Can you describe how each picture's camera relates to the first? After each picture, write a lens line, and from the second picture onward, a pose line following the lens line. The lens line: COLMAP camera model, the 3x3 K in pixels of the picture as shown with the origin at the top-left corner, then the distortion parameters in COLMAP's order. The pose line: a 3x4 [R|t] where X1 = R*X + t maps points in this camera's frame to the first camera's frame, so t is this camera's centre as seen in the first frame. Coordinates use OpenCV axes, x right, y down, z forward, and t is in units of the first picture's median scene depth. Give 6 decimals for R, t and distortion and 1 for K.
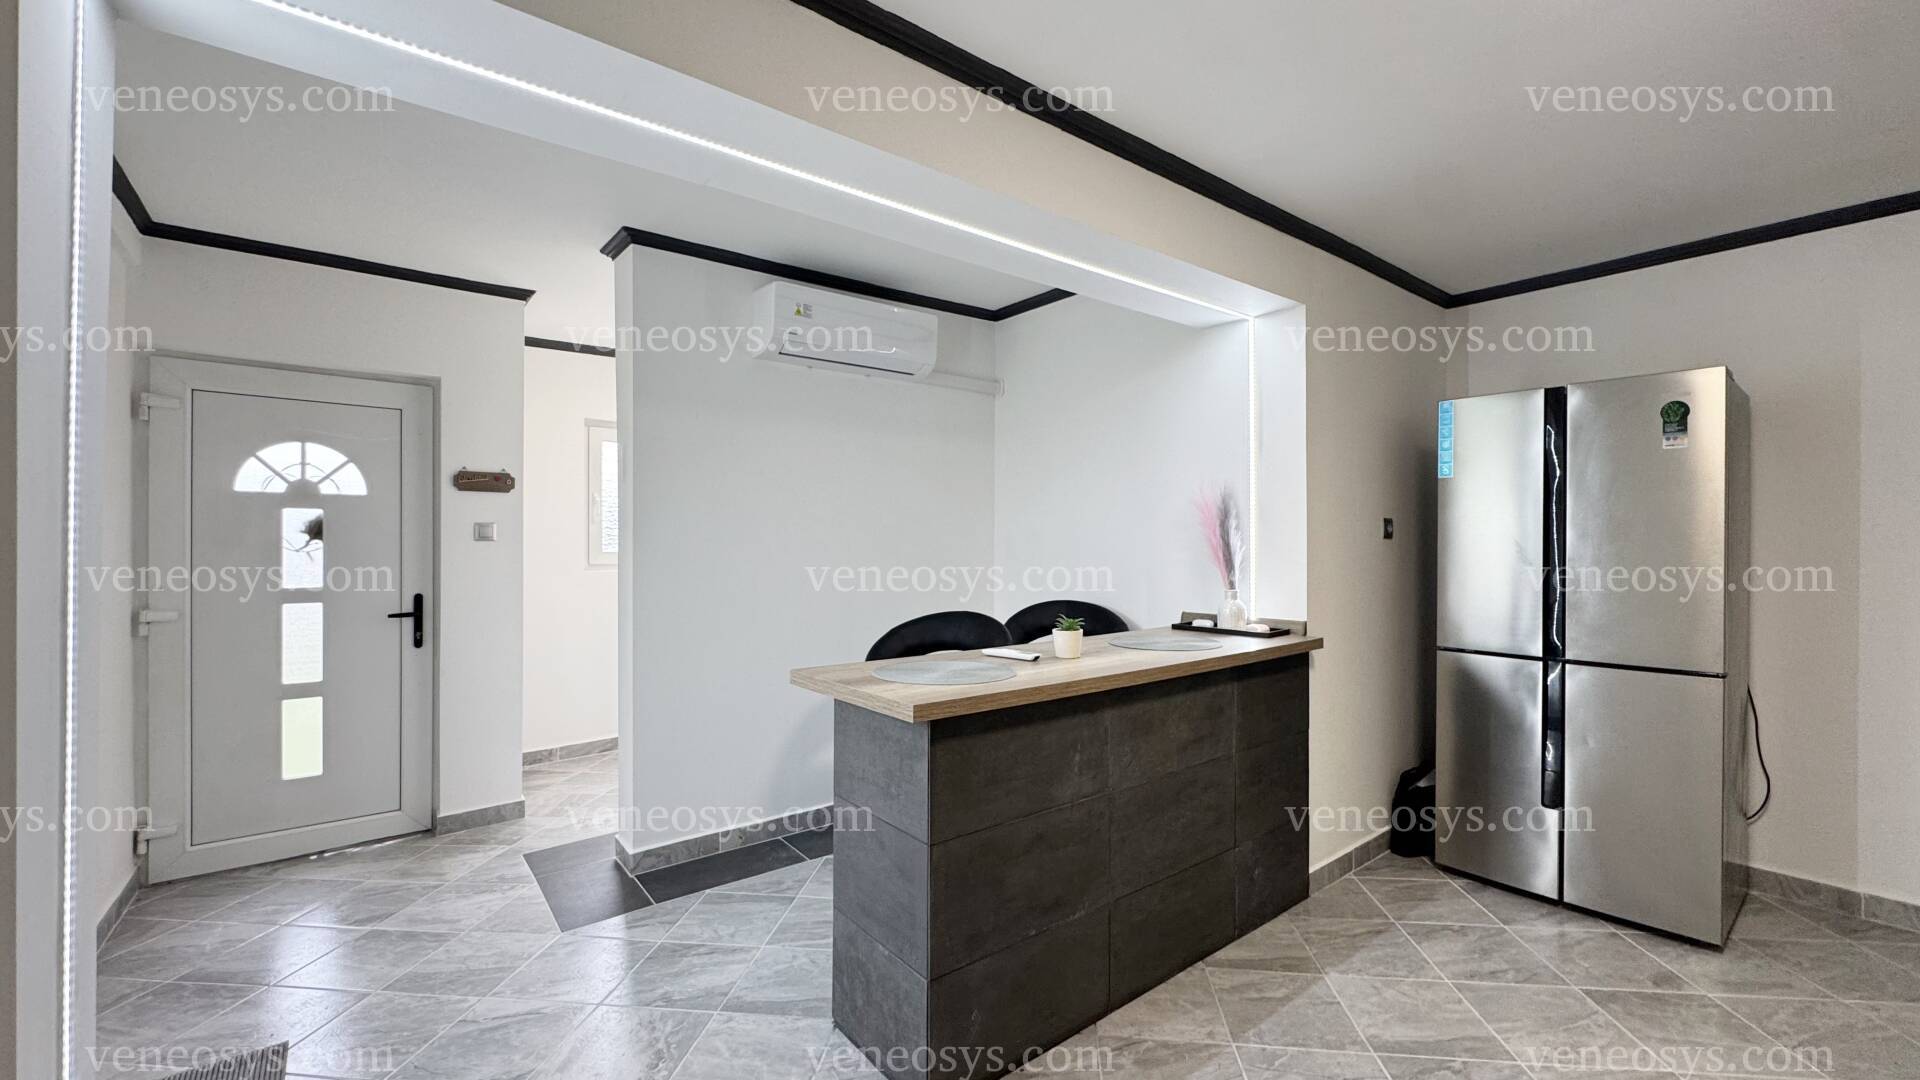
lens RADIAL K [[766.3, 0, 961.1], [0, 766.3, 543.4], [0, 0, 1]] dist [-0.001129, -0.000793]
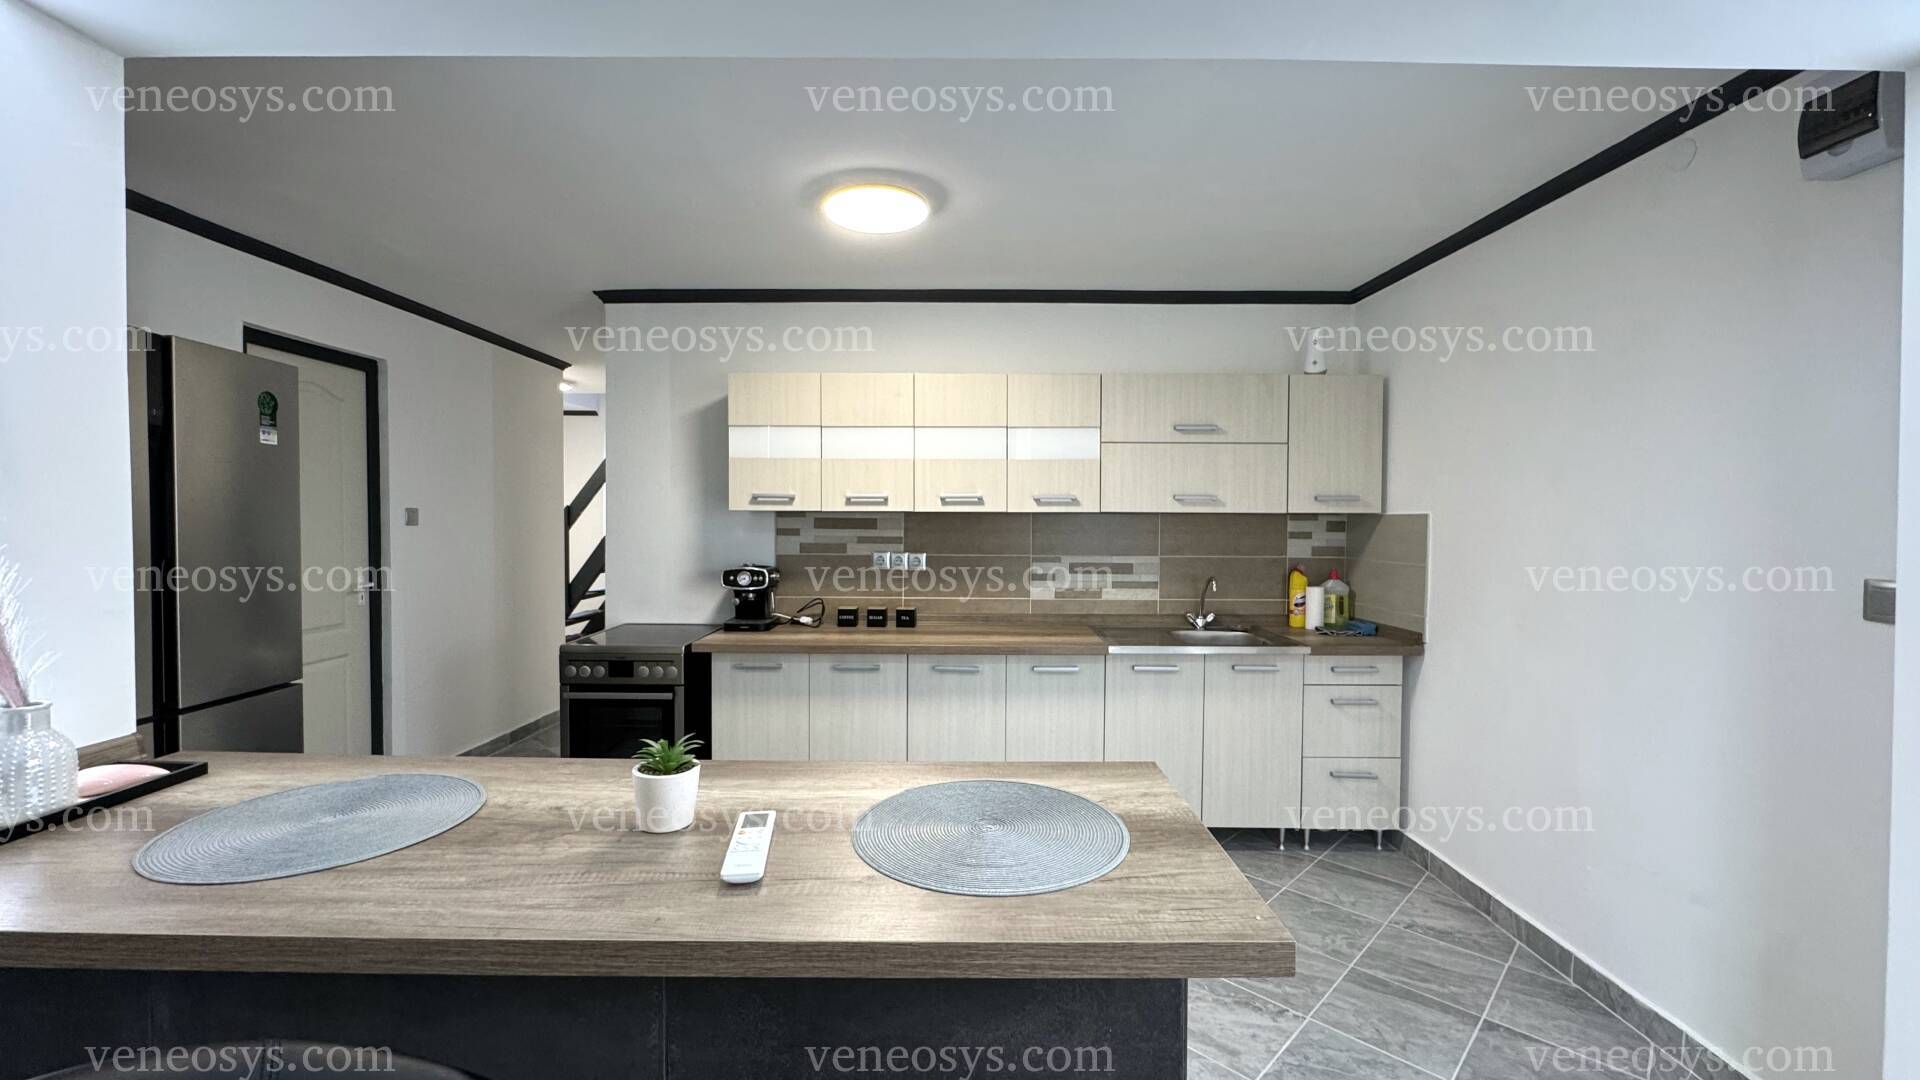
lens RADIAL K [[766.3, 0, 959.4], [0, 766.3, 536.4], [0, 0, 1]] dist [-0.001129, -0.000793]
pose [[-0.783842, -0.018002, 0.620699, -0.218702], [-0.006571, 0.999764, 0.020698, -0.030381], [-0.620925, 0.012146, -0.783776, 0.953568]]
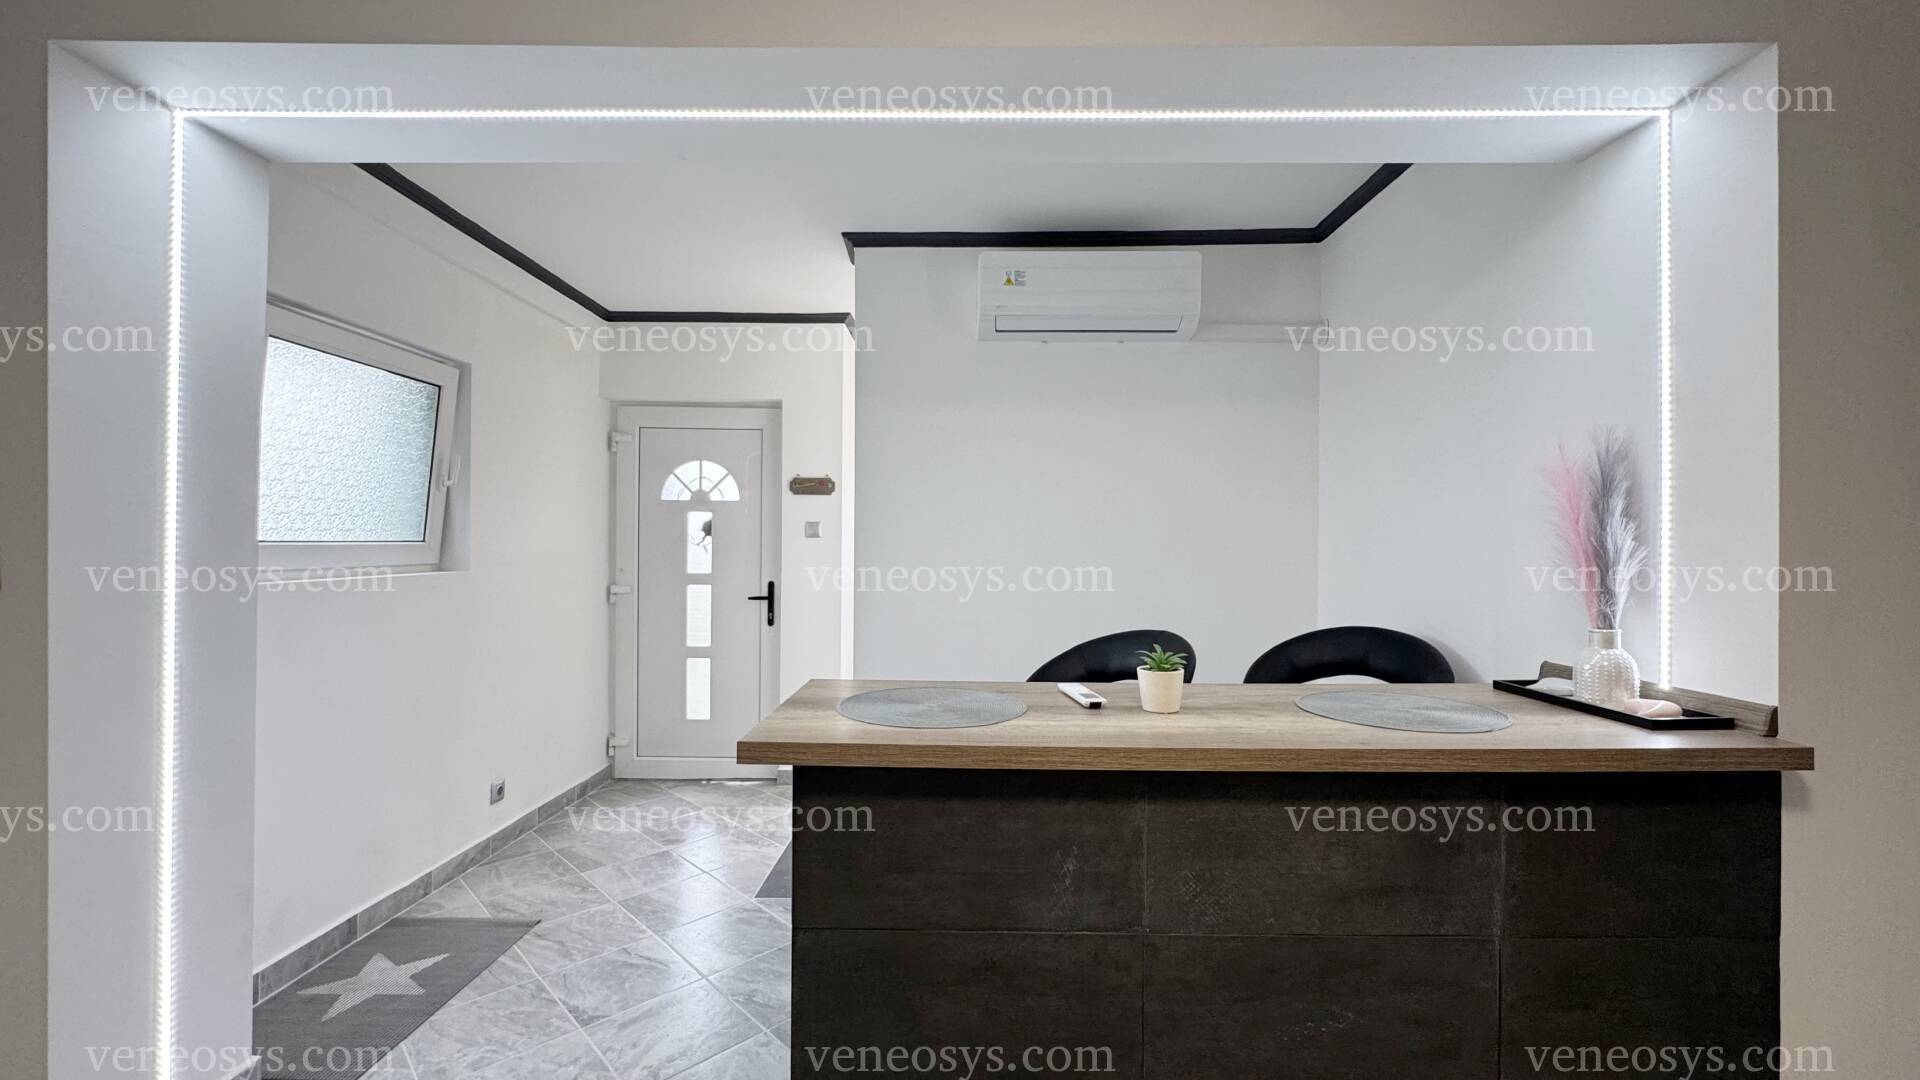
lens RADIAL K [[766.3, 0, 961.4], [0, 766.3, 542.3], [0, 0, 1]] dist [-0.001129, -0.000793]
pose [[0.779081, 0.005992, -0.626895, 0.317949], [-0.008722, 0.999961, -0.001282, 0.003895], [0.626863, 0.006467, 0.779103, 0.281020]]
